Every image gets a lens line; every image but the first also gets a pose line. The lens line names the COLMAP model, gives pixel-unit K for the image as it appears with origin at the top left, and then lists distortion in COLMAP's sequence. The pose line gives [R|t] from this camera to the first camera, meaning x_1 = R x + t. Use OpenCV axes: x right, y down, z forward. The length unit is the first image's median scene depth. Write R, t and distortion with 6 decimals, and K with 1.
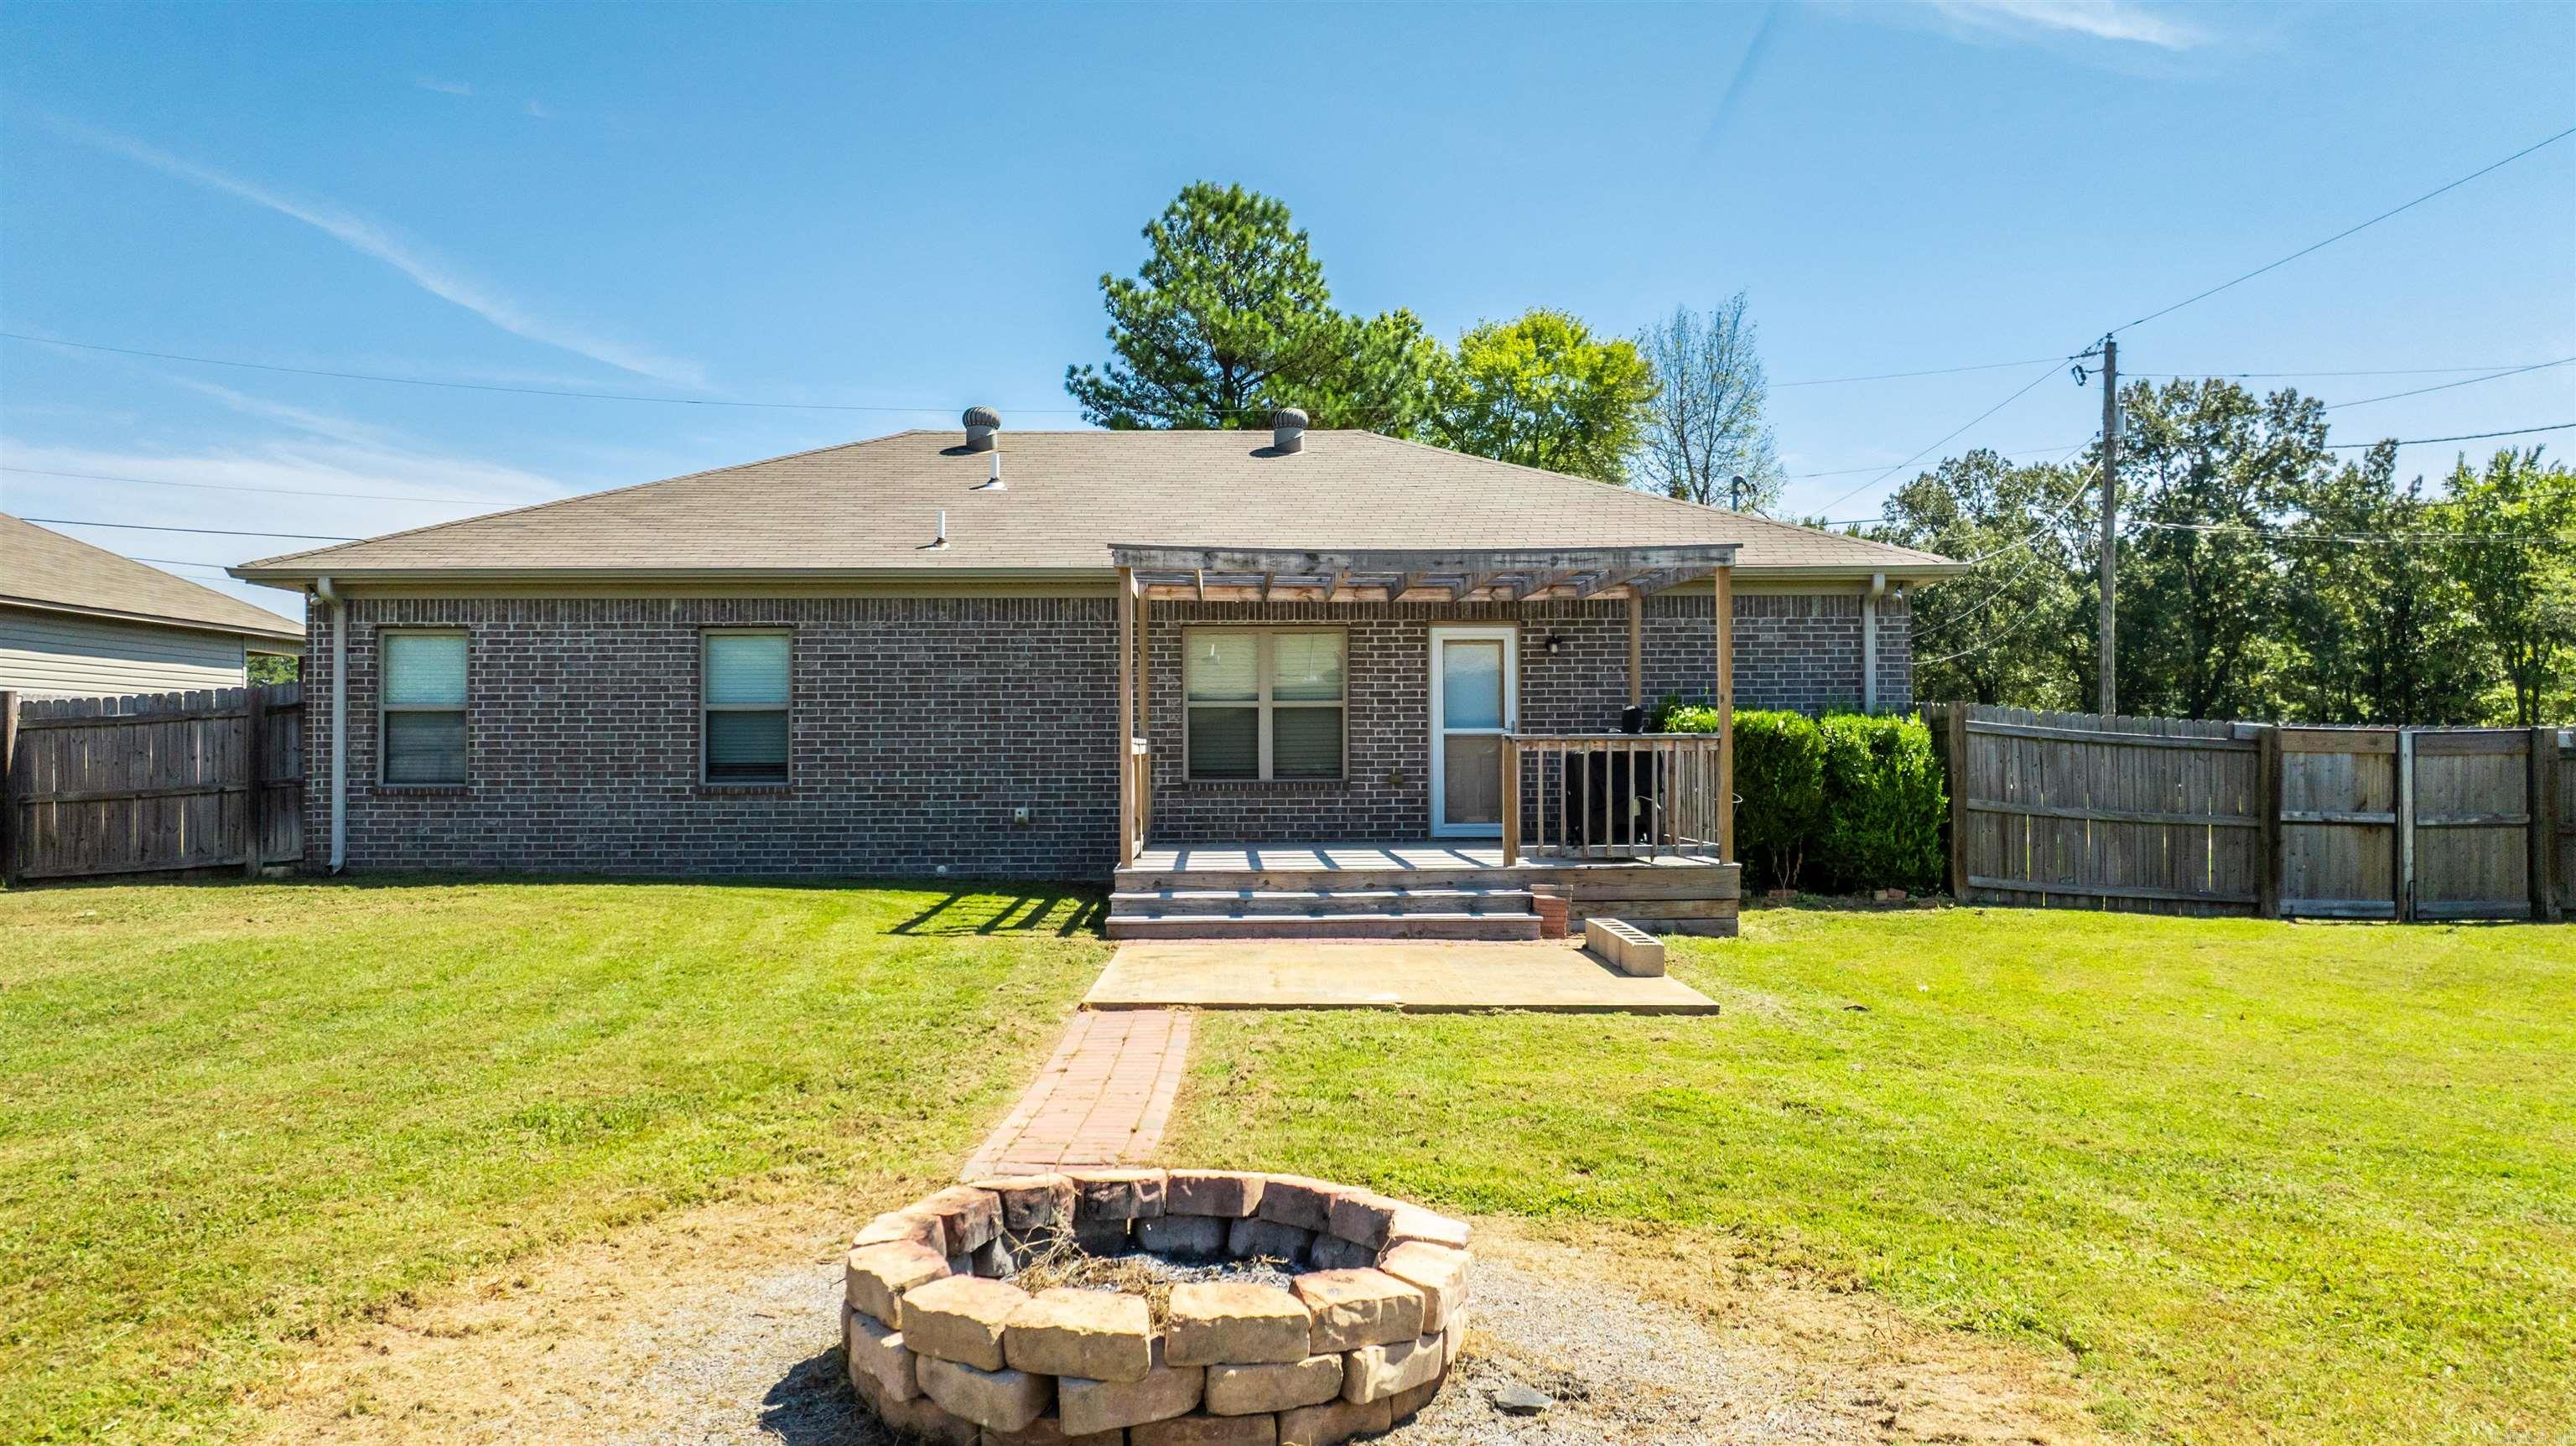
lens RADIAL K [[1819.4, 0, 1288.9], [0, 1819.4, 713.5], [0, 0, 1]] dist [-0.018084, -0.000186]
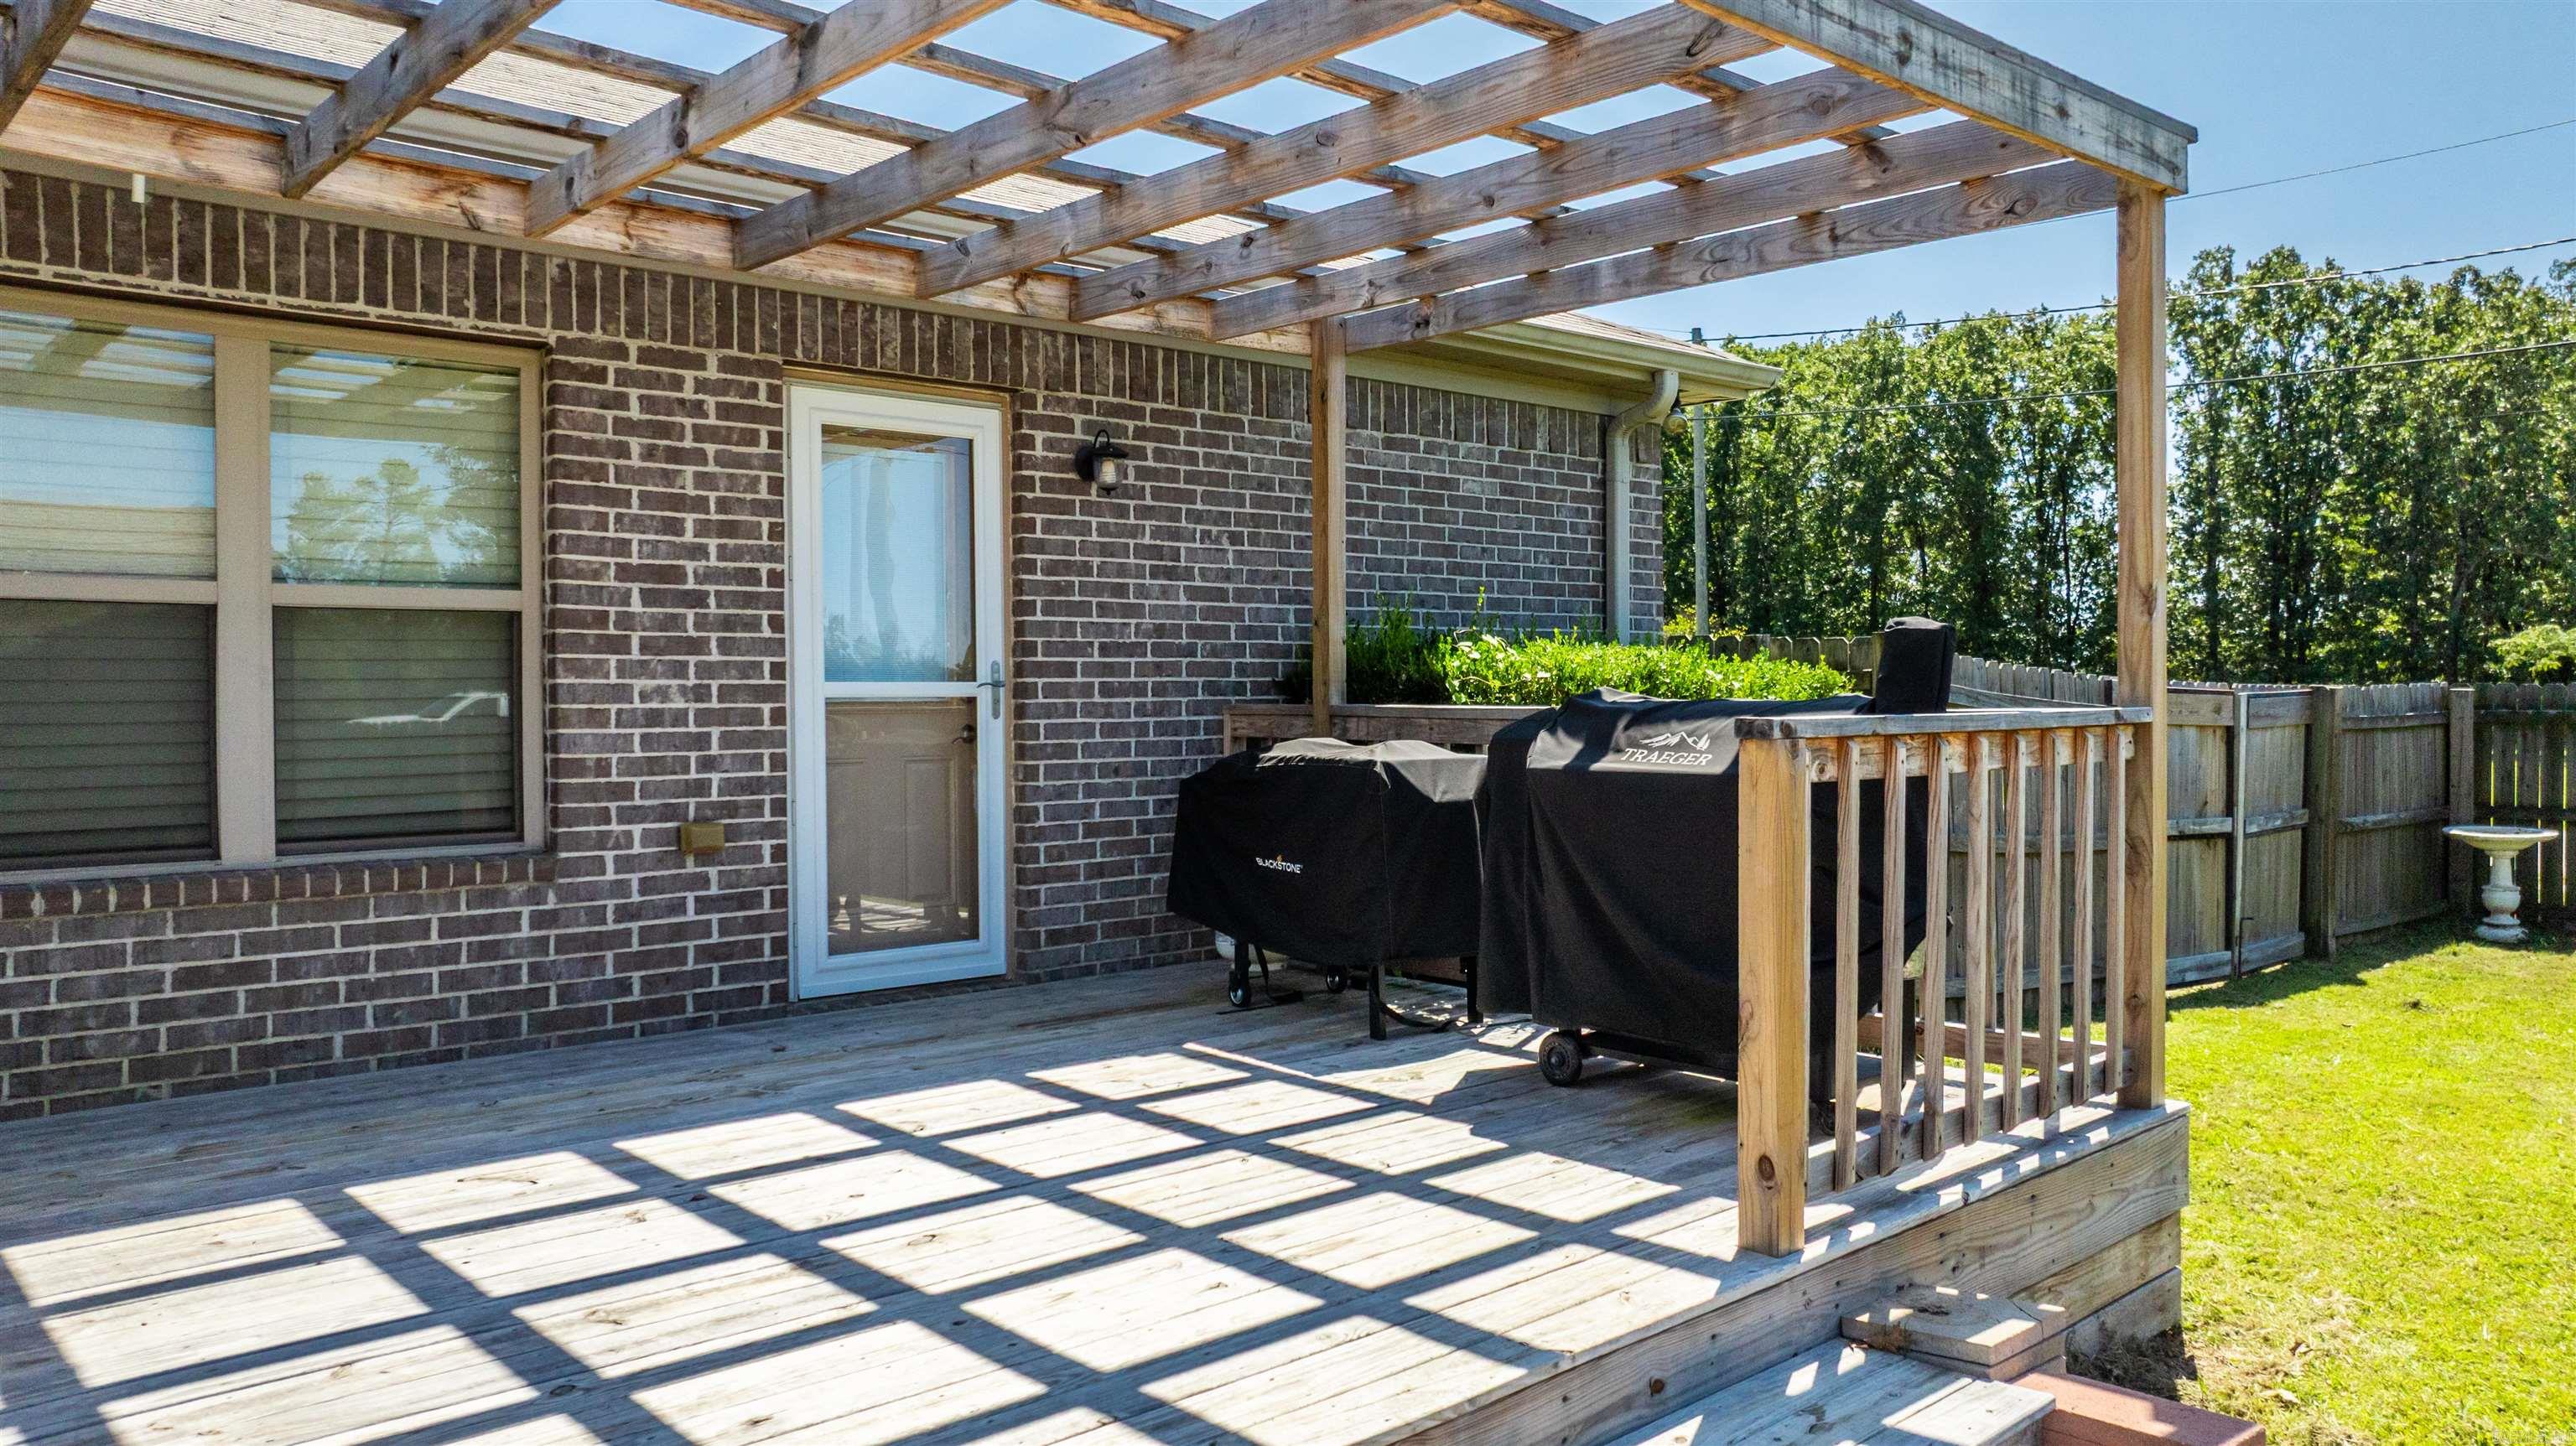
lens RADIAL K [[1819.4, 0, 1282.9], [0, 1819.4, 711.4], [0, 0, 1]] dist [-0.018084, -0.000186]
pose [[0.764916, -0.005999, 0.644102, -0.071253], [-0.011807, 0.999658, 0.023333, 0.004784], [-0.644021, -0.025453, 0.764584, 0.691158]]
